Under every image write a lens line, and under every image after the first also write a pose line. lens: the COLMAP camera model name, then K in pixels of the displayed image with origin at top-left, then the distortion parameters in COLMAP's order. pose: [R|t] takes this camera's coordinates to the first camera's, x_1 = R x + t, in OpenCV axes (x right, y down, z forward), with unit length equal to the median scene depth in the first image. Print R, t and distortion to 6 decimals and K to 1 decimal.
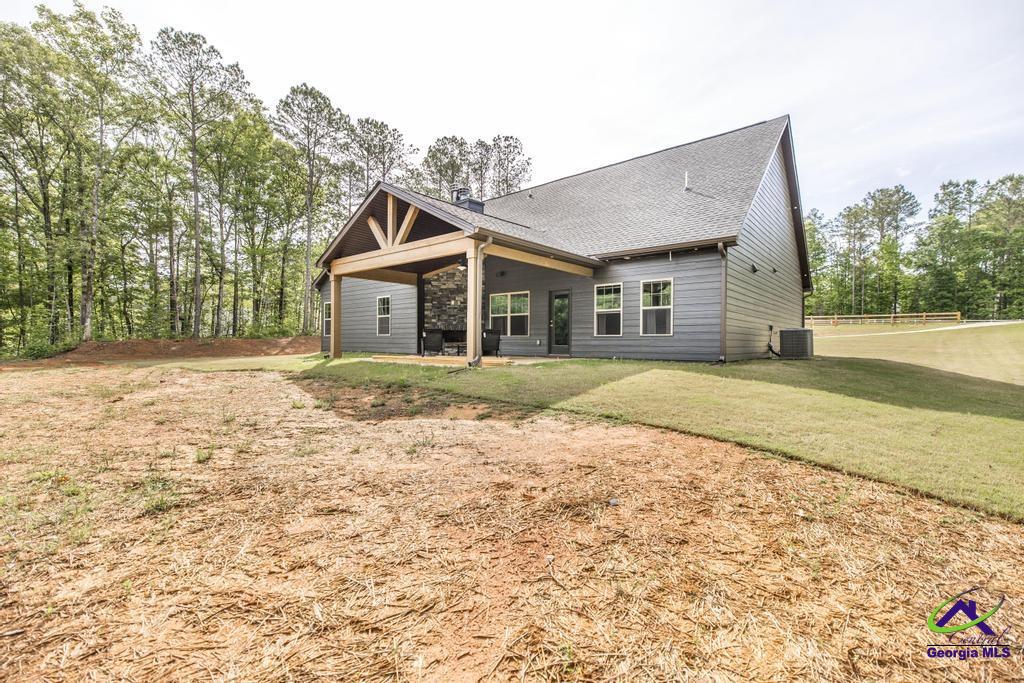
lens RADIAL K [[445.6, 0, 502.6], [0, 445.6, 345.8], [0, 0, 1]] dist [0.004335, 0.000208]
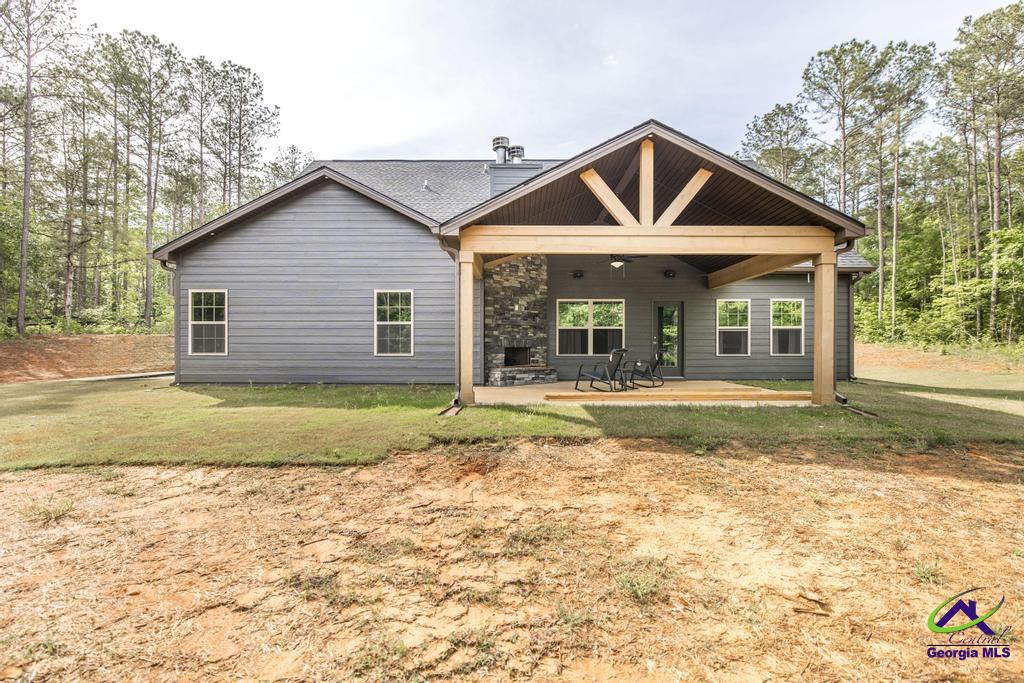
lens RADIAL K [[489.7, 0, 514.4], [0, 489.7, 343.2], [0, 0, 1]] dist [-0.009283, 0.001975]
pose [[0.751327, -0.000701, 0.659929, -0.636394], [0.009776, 0.999902, -0.010068, -0.034199], [-0.659857, 0.014016, 0.751260, 0.438759]]
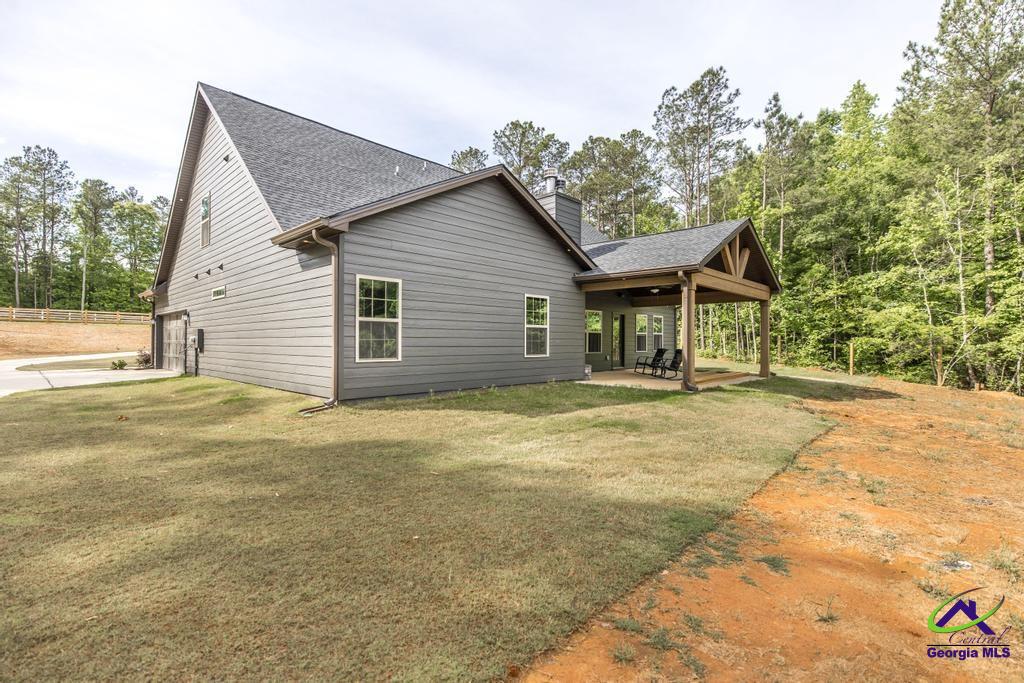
lens RADIAL K [[466.4, 0, 514.8], [0, 466.4, 339.8], [0, 0, 1]] dist [0.000629, 0.000015]
pose [[0.044086, -0.005116, 0.999015, -1.026105], [0.001406, 0.999986, 0.005059, -0.055311], [-0.999027, 0.001182, 0.044093, 1.092445]]
